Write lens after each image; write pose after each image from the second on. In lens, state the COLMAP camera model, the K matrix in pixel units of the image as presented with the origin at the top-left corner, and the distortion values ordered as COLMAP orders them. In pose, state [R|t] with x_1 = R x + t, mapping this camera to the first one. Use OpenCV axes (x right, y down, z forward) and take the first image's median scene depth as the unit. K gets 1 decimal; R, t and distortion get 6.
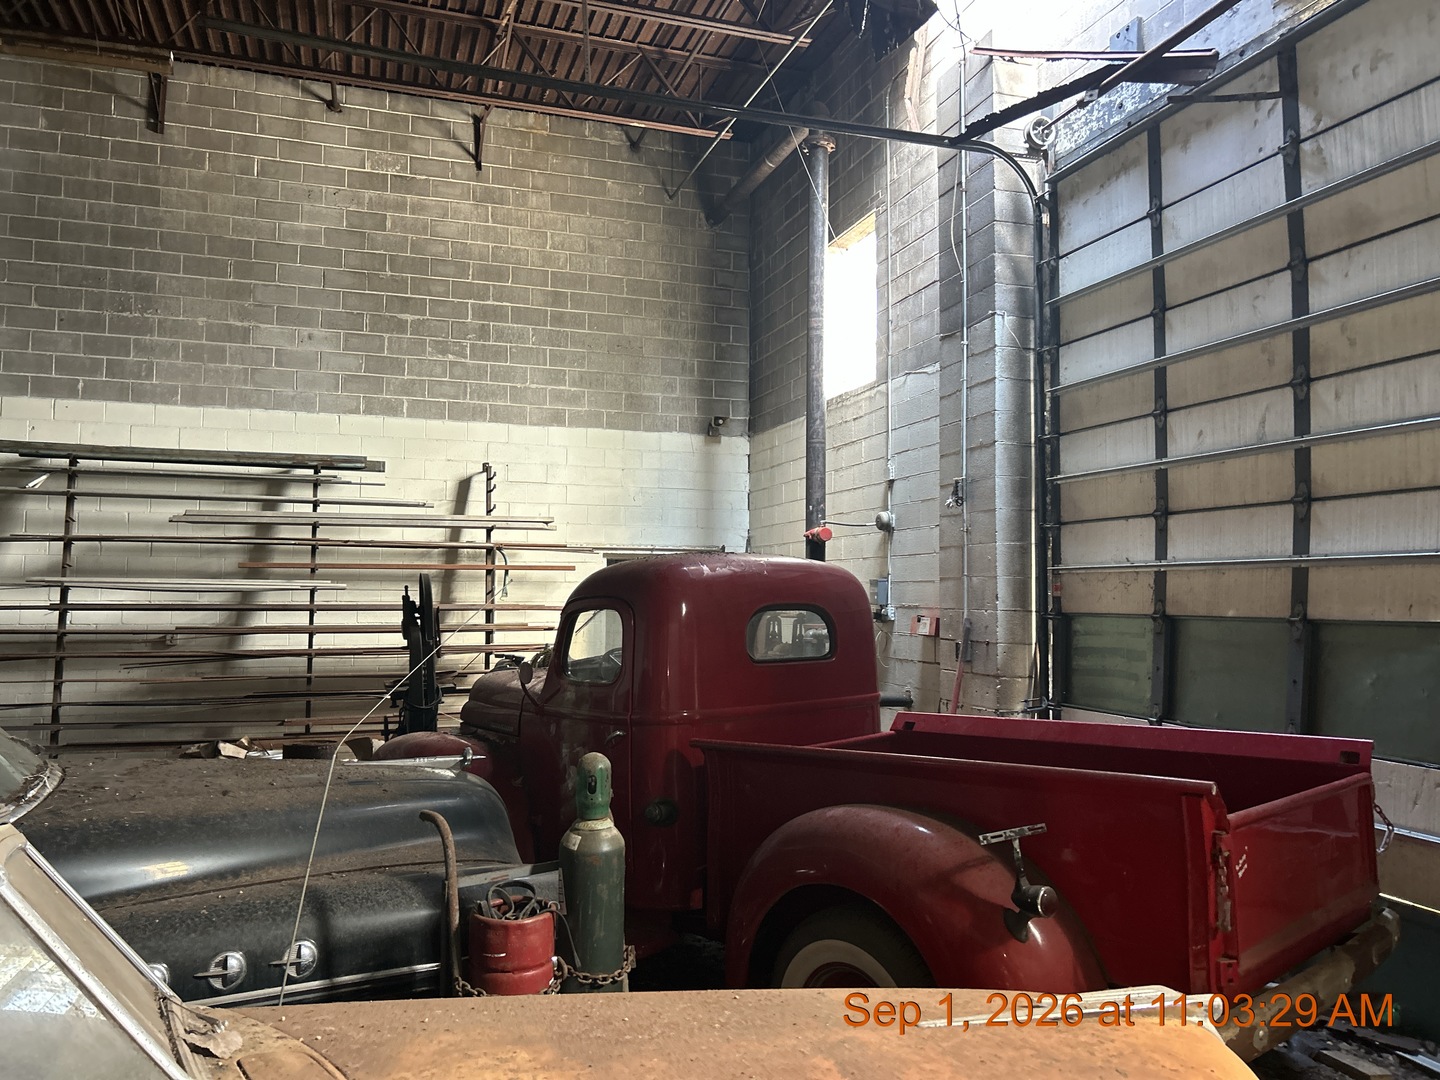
lens RADIAL K [[1093.4, 0, 717.2], [0, 1093.4, 534.7], [0, 0, 1]] dist [0.039390, -0.042296]
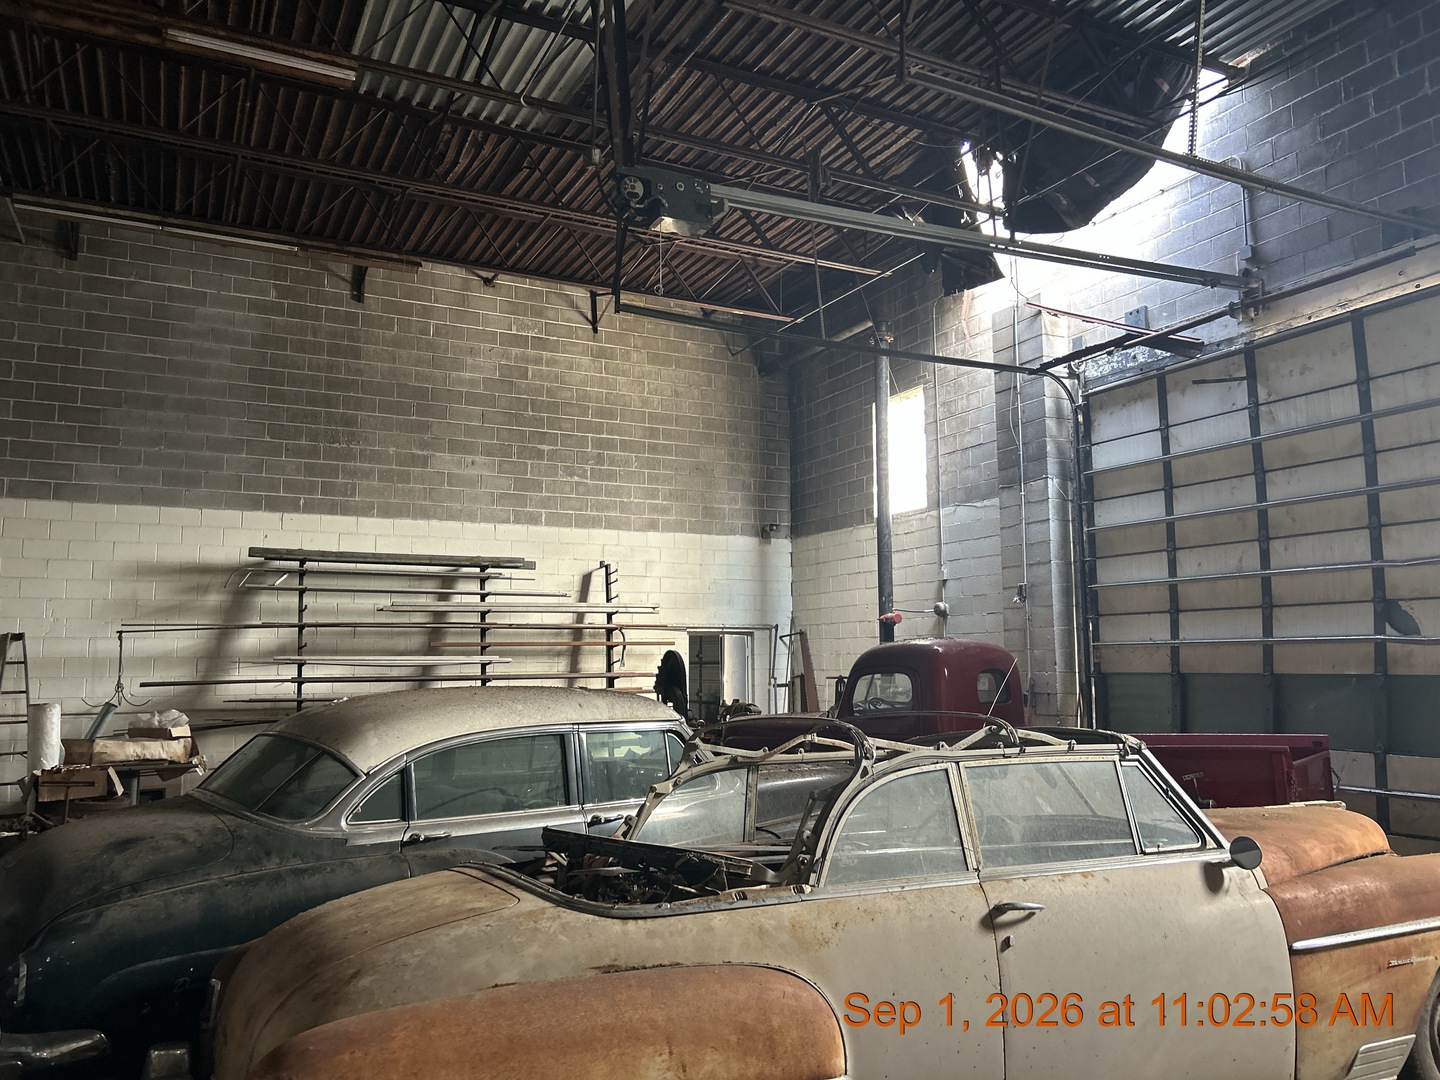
lens RADIAL K [[1093.4, 0, 721.4], [0, 1093.4, 543.0], [0, 0, 1]] dist [0.039390, -0.042296]
pose [[0.988325, 0.004376, 0.152299, -0.331301], [0.003808, 0.998566, -0.053407, -0.022807], [-0.152315, 0.053363, 0.986890, -0.337719]]
